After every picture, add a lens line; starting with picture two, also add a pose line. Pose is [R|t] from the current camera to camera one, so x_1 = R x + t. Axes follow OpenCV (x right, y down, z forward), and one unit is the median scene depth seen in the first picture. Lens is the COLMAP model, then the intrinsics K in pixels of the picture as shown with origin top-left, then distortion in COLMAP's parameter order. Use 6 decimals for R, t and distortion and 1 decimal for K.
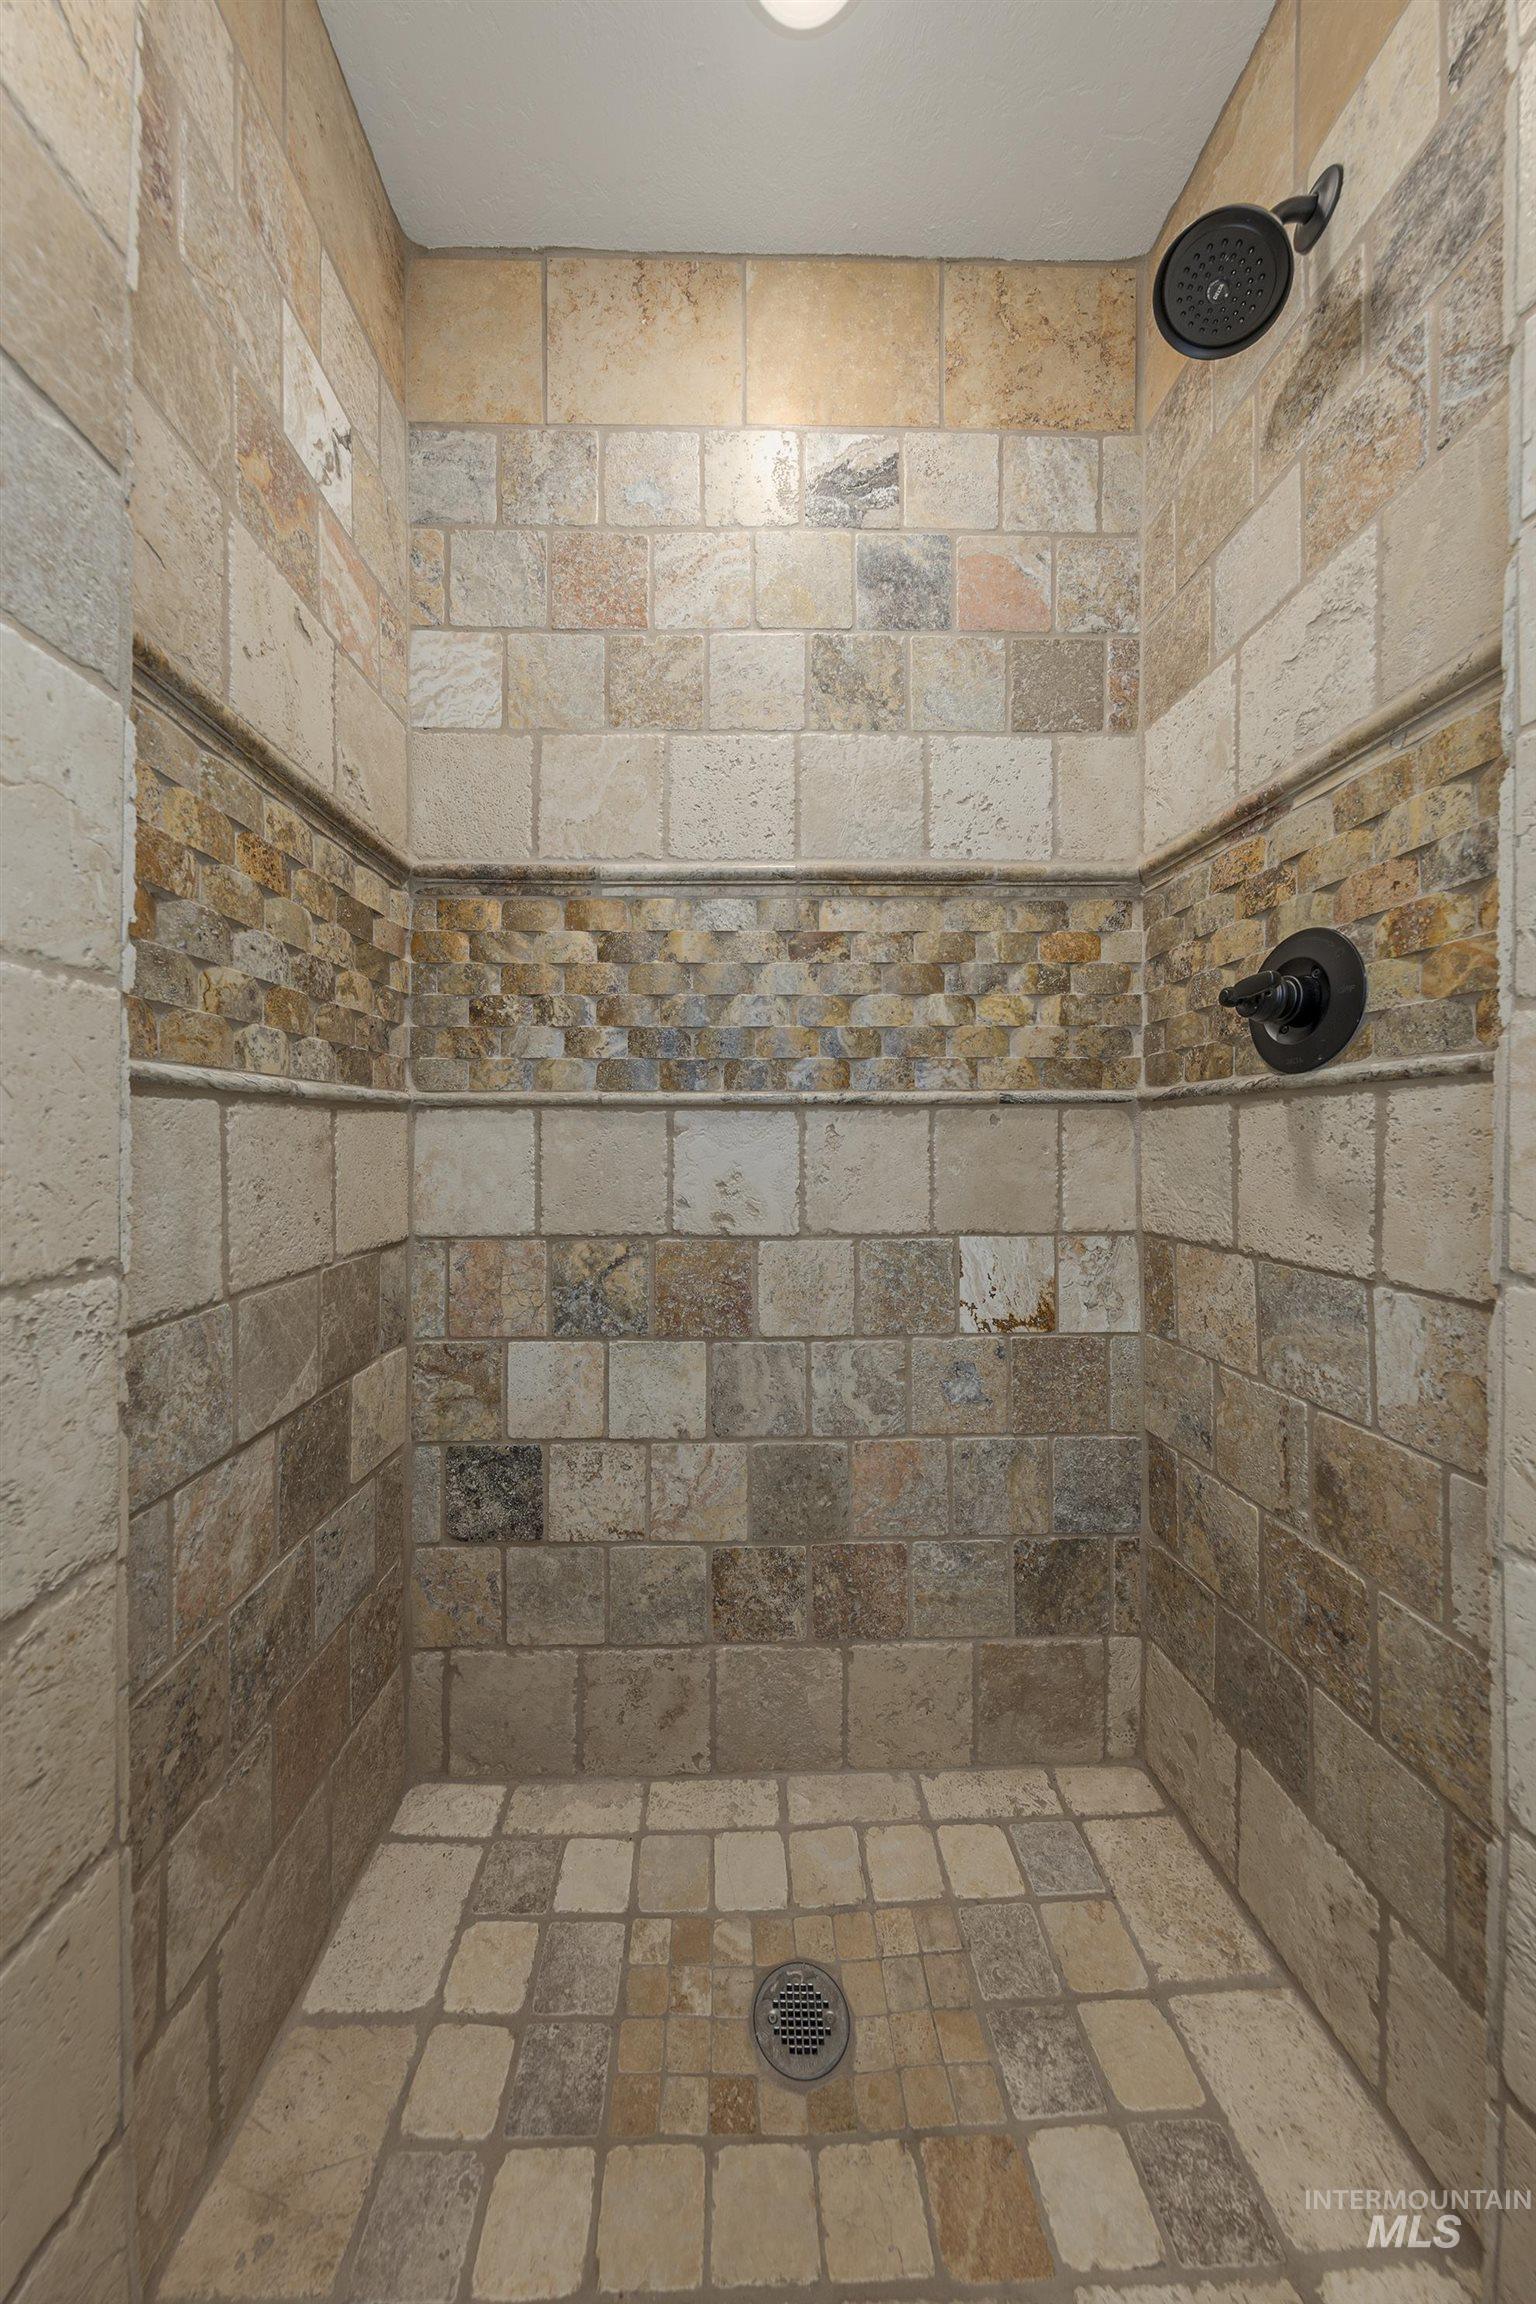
lens RADIAL K [[733.3, 0, 756.5], [0, 733.3, 1133.4], [0, 0, 1]] dist [0.005181, -0.000039]
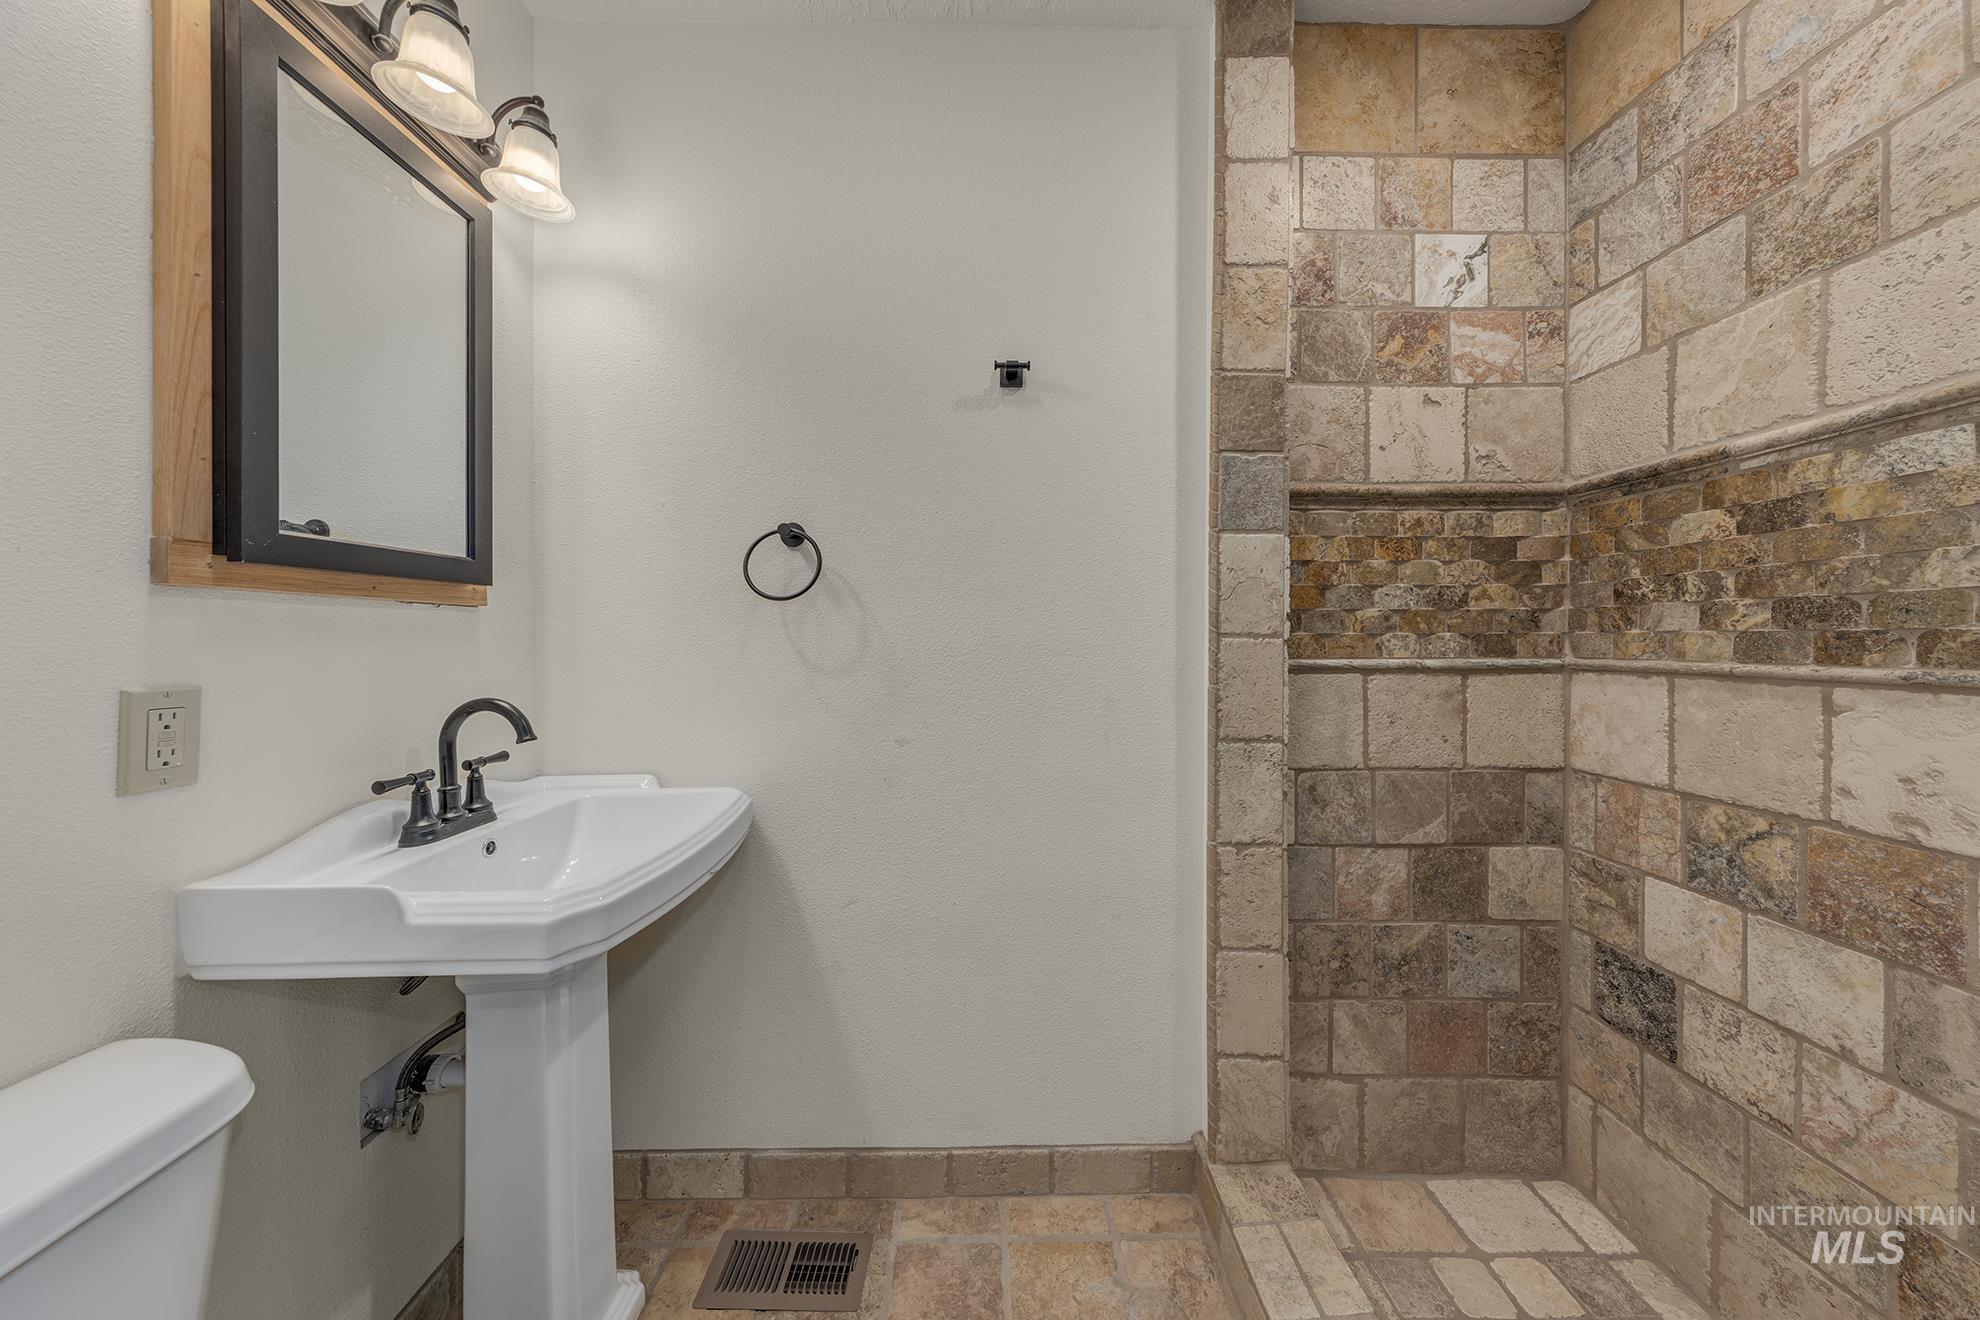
lens RADIAL K [[630.2, 0, 988.0], [0, 630.2, 643.8], [0, 0, 1]] dist [0.005181, -0.000039]
pose [[-0.014632, 0.004944, -0.999881, 0.684073], [-0.002013, 0.999986, 0.004974, -0.086099], [0.999891, 0.002086, -0.014622, -0.026906]]
